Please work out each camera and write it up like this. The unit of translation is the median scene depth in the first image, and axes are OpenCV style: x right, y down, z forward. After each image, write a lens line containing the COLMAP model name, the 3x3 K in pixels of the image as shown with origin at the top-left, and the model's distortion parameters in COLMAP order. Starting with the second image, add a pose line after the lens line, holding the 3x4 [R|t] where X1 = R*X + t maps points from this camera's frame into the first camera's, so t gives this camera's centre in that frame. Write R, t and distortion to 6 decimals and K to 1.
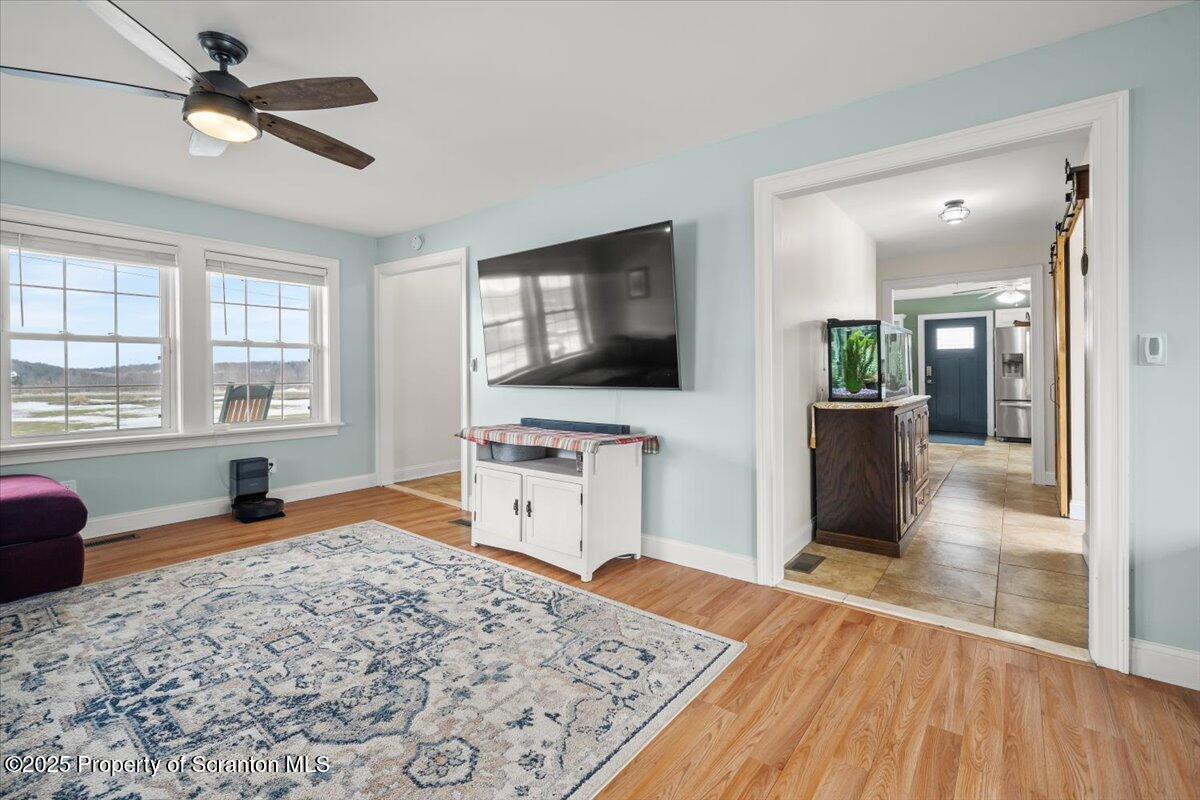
lens RADIAL K [[530.1, 0, 602.8], [0, 530.1, 374.5], [0, 0, 1]] dist [0.002333, -0.000743]
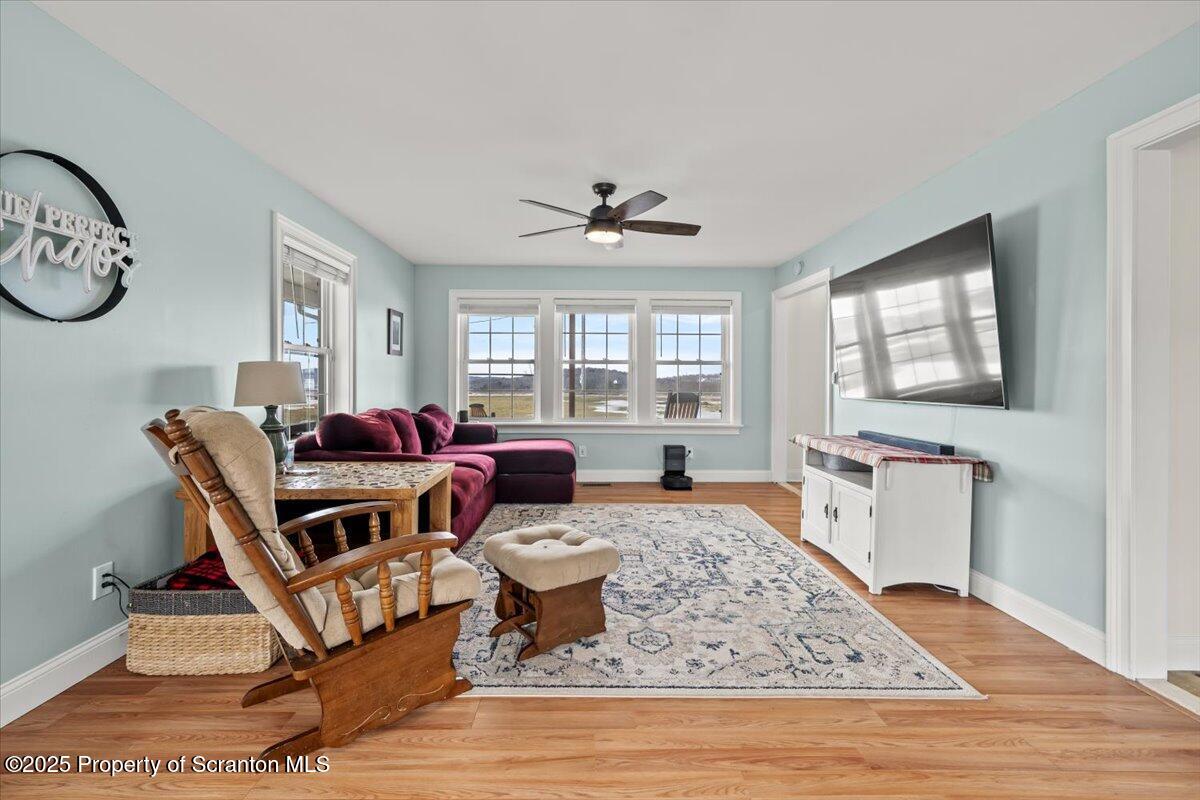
lens RADIAL K [[530.1, 0, 601.4], [0, 530.1, 383.7], [0, 0, 1]] dist [0.002333, -0.000743]
pose [[0.635186, 0.009488, -0.772301, 0.469464], [-0.010934, 0.999935, 0.003292, -0.008219], [0.772282, 0.006353, 0.635248, -0.051037]]
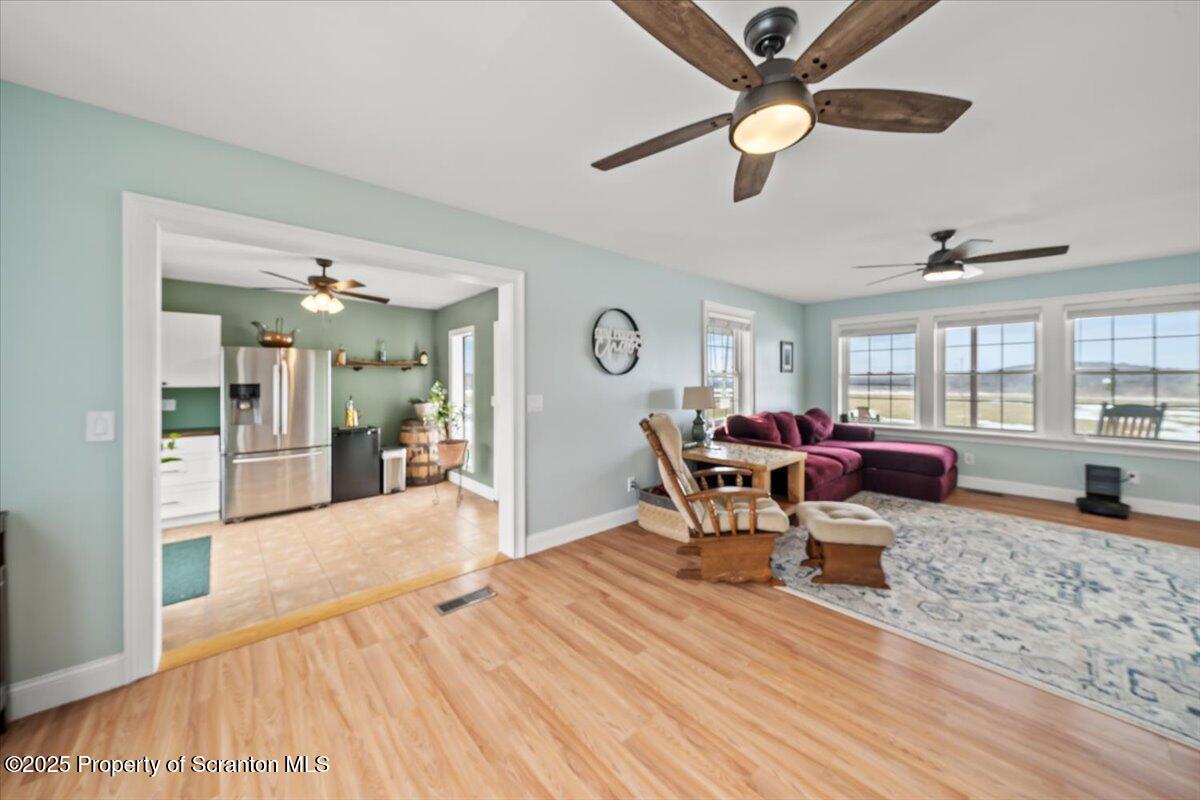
lens RADIAL K [[431.0, 0, 599.5], [0, 431.0, 381.0], [0, 0, 1]] dist [0.000335, 0.000188]
pose [[-0.171962, 0.008572, -0.985066, 0.872374], [-0.002446, 0.999955, 0.009128, -0.074624], [0.985101, 0.003979, -0.171933, 0.024737]]
